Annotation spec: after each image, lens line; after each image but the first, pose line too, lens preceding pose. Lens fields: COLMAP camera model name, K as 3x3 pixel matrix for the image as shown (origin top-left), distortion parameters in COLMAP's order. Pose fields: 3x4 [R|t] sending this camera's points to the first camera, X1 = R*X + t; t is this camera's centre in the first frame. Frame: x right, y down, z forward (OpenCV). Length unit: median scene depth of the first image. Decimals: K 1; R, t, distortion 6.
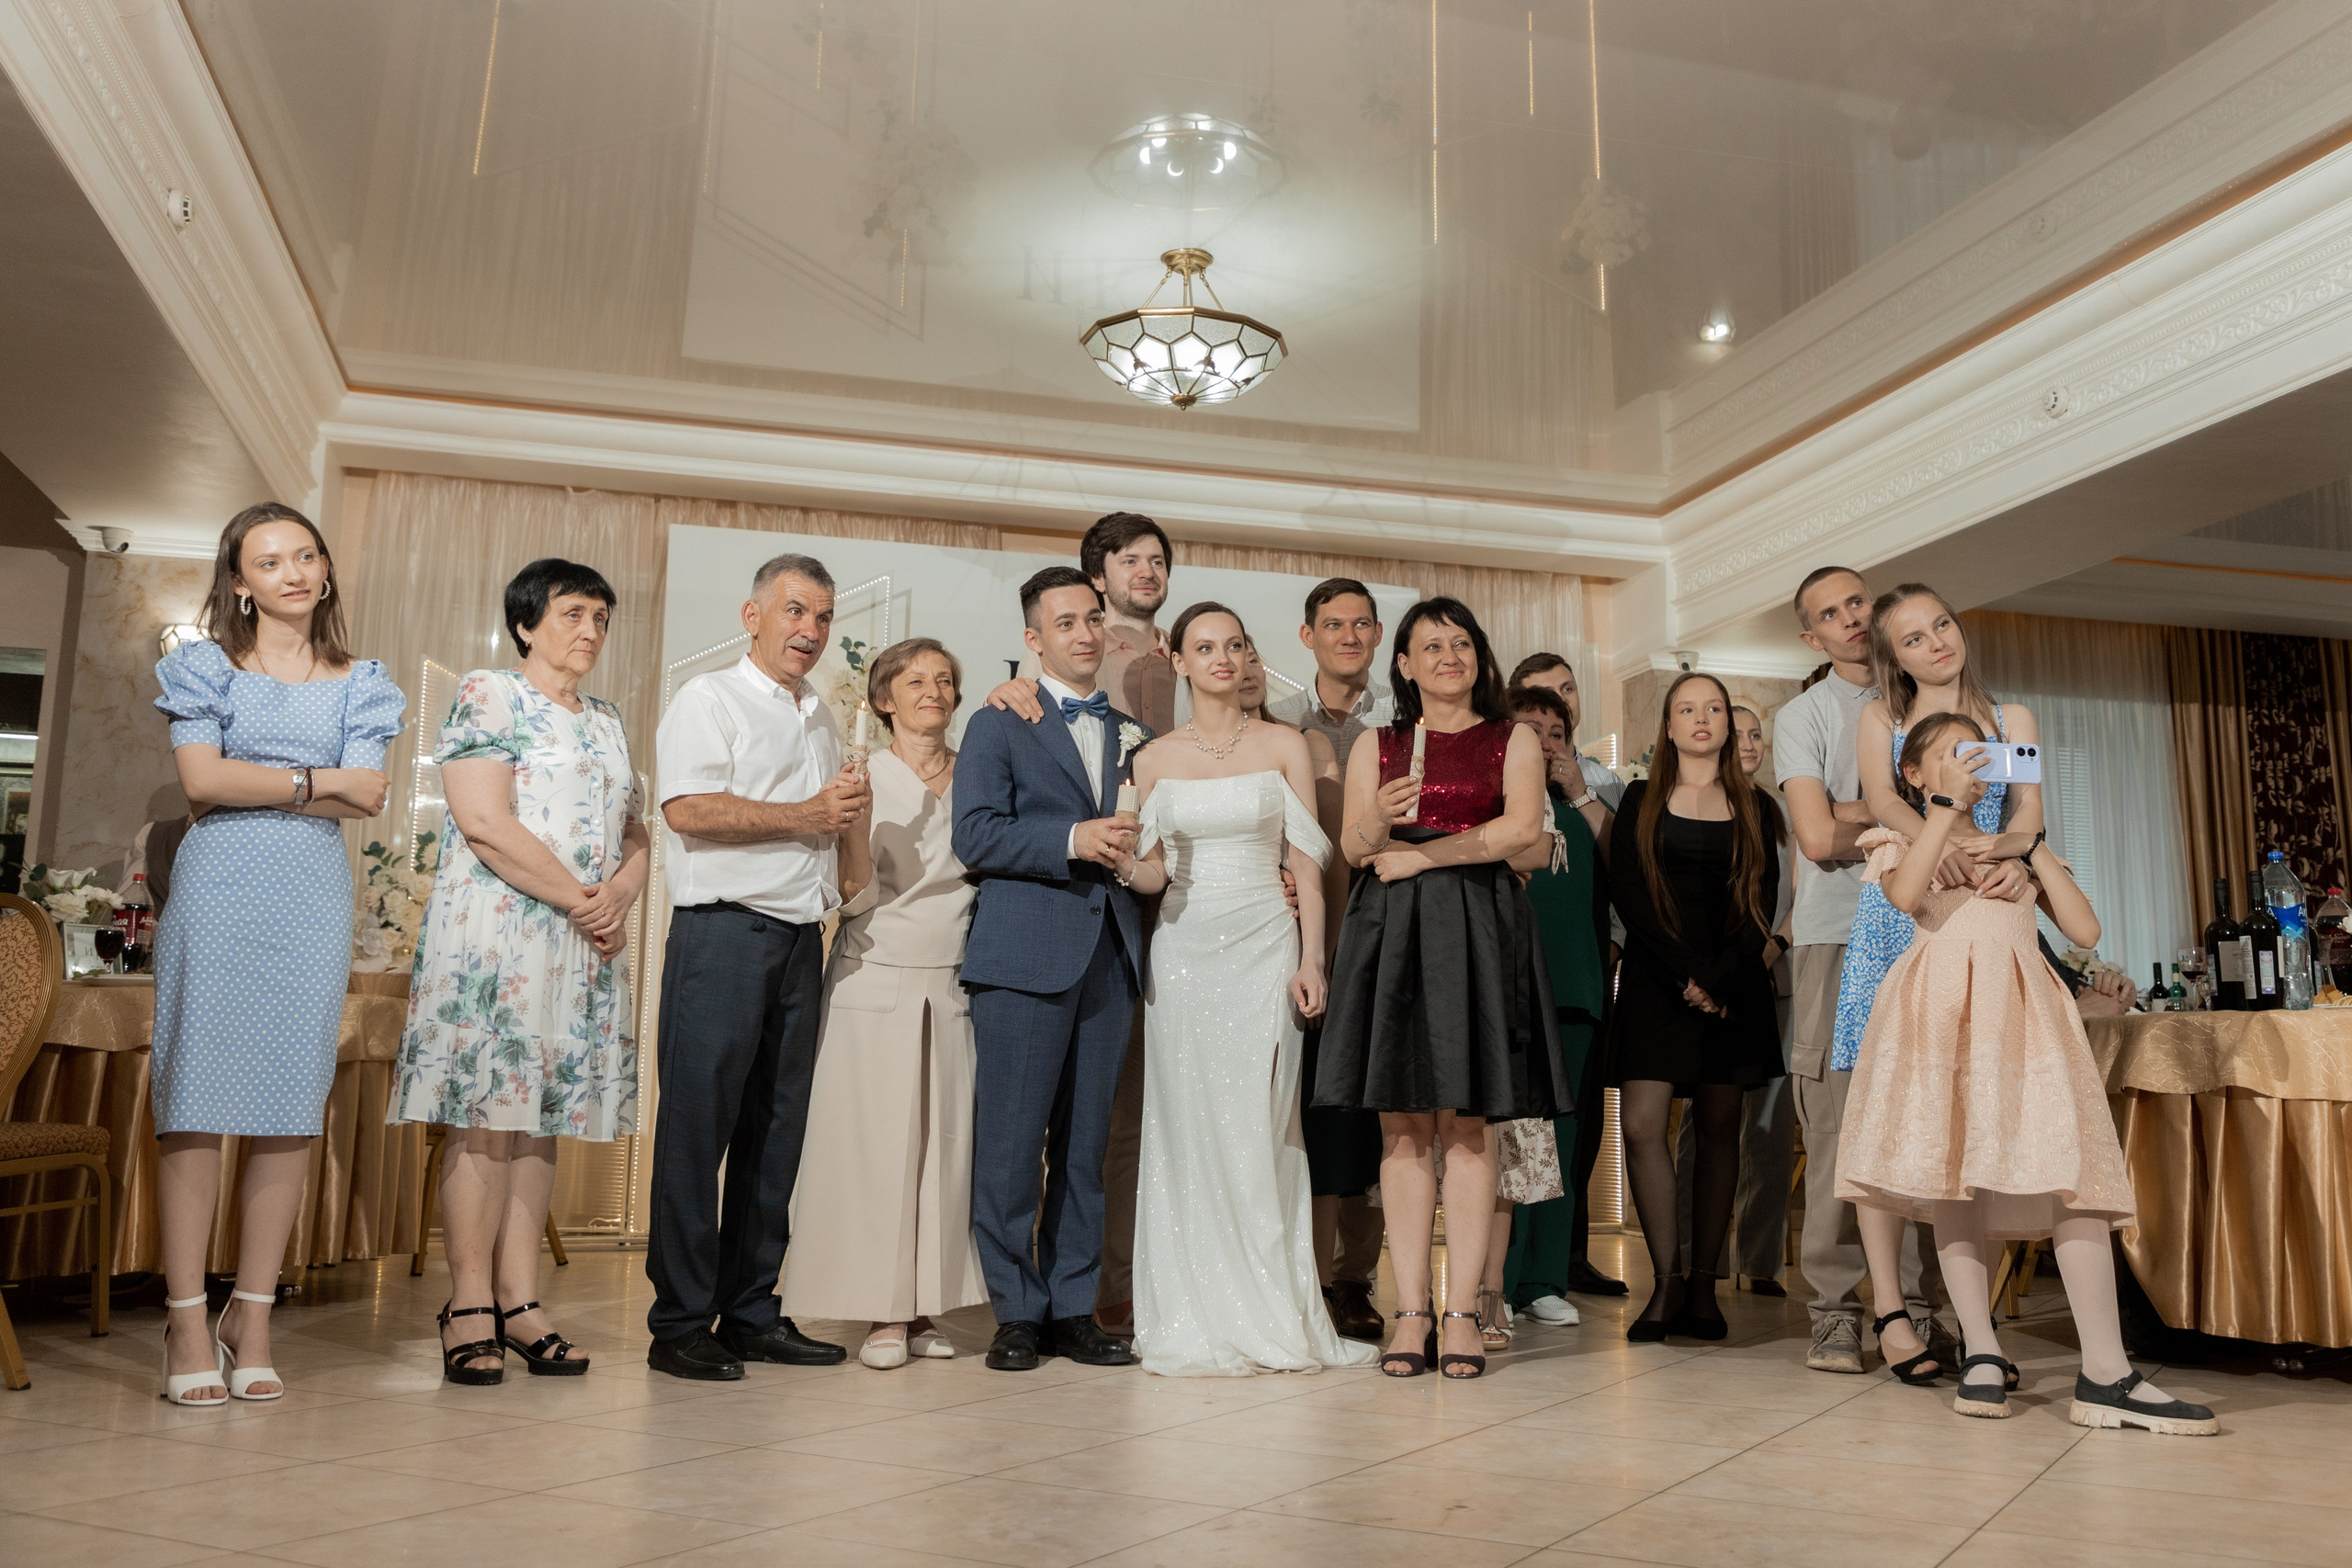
lens RADIAL K [[2610.2, 0, 1294.9], [0, 2610.2, 728.3], [0, 0, 1]] dist [0.147870, 0.004859]
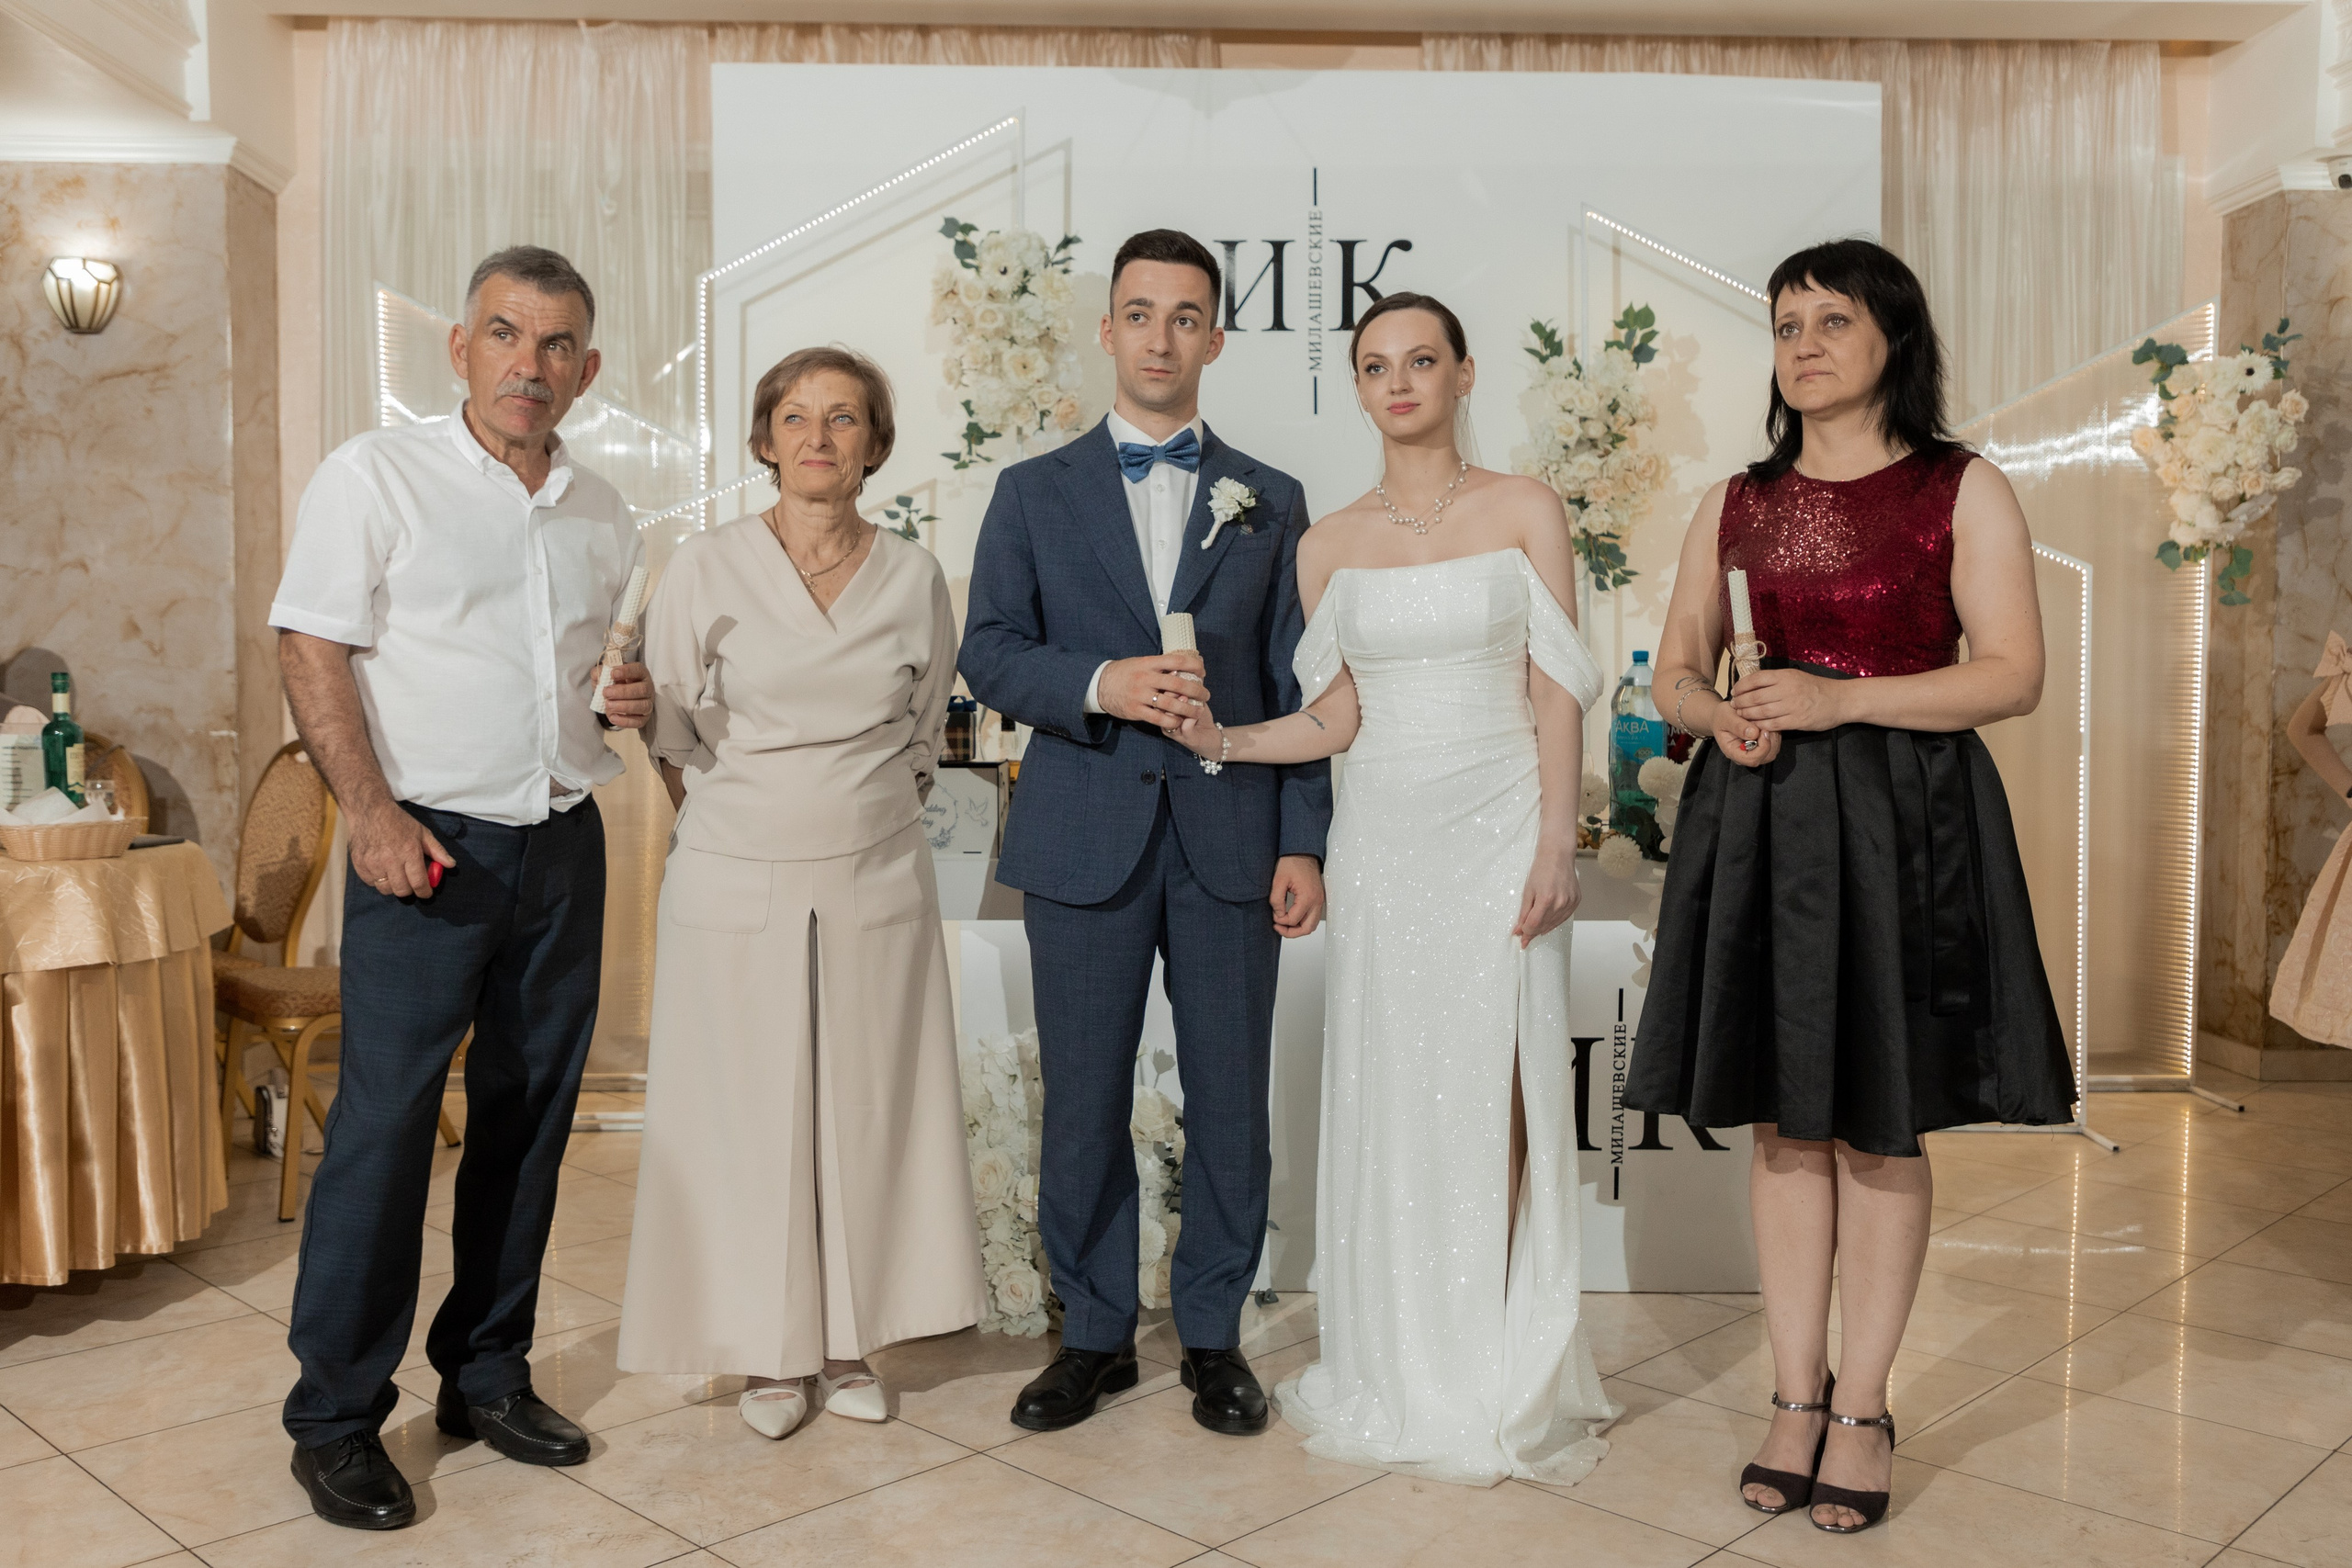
lens RADIAL K [[2243.8, 0, 1176.0], [0, 2243.8, 784.0], [0, 0, 1]] dist [0.006790, 0.013965]
pose [[0.962633, 0.003690, -0.270784, 0.033529], [0.050971, 0.979567, 0.194550, -0.002482], [0.265969, -0.201083, 0.942776, 0.442475]]
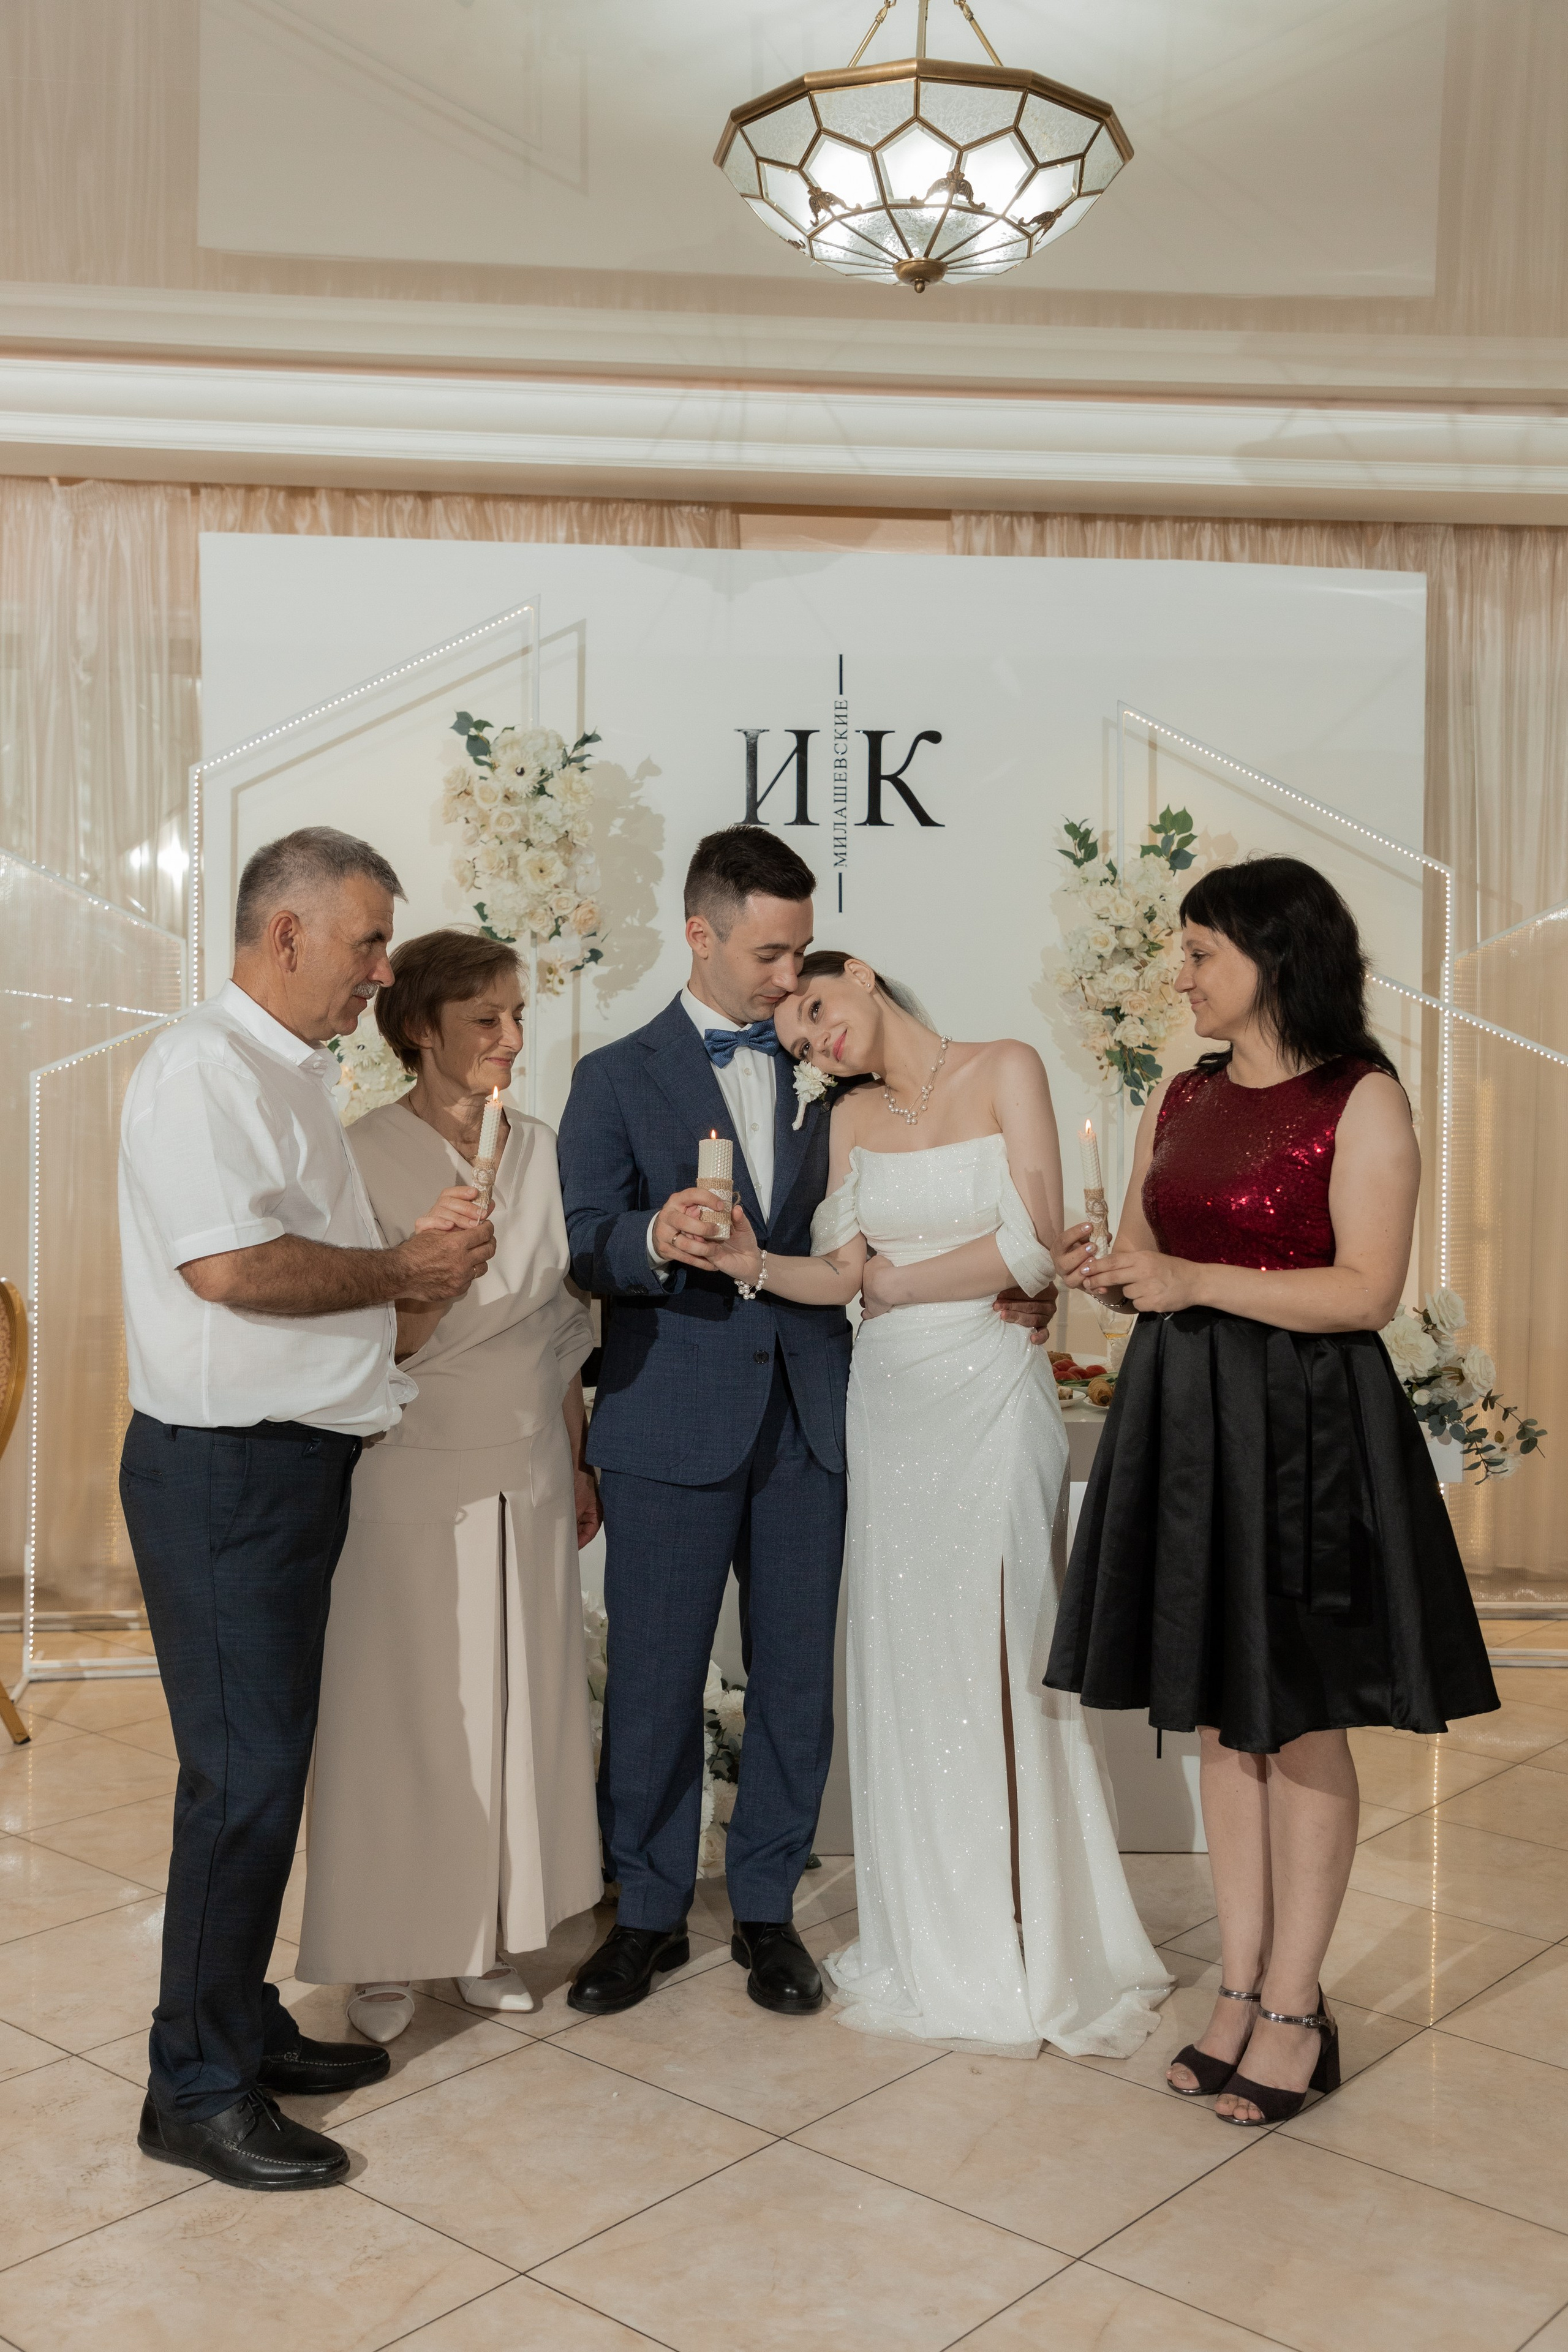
lens RADIAL K [[2596.0, 0, 784.0], [0, 2596.0, 1176.0], [0, 0, 1]] dist [0.088117, 0.042459]
pose [[0.978192, 0.006597, -0.207597, 0.031140], [0.035586, 0.979394, 0.198799, -0.045525], [0.204631, -0.201851, 0.957801, 0.386589]]
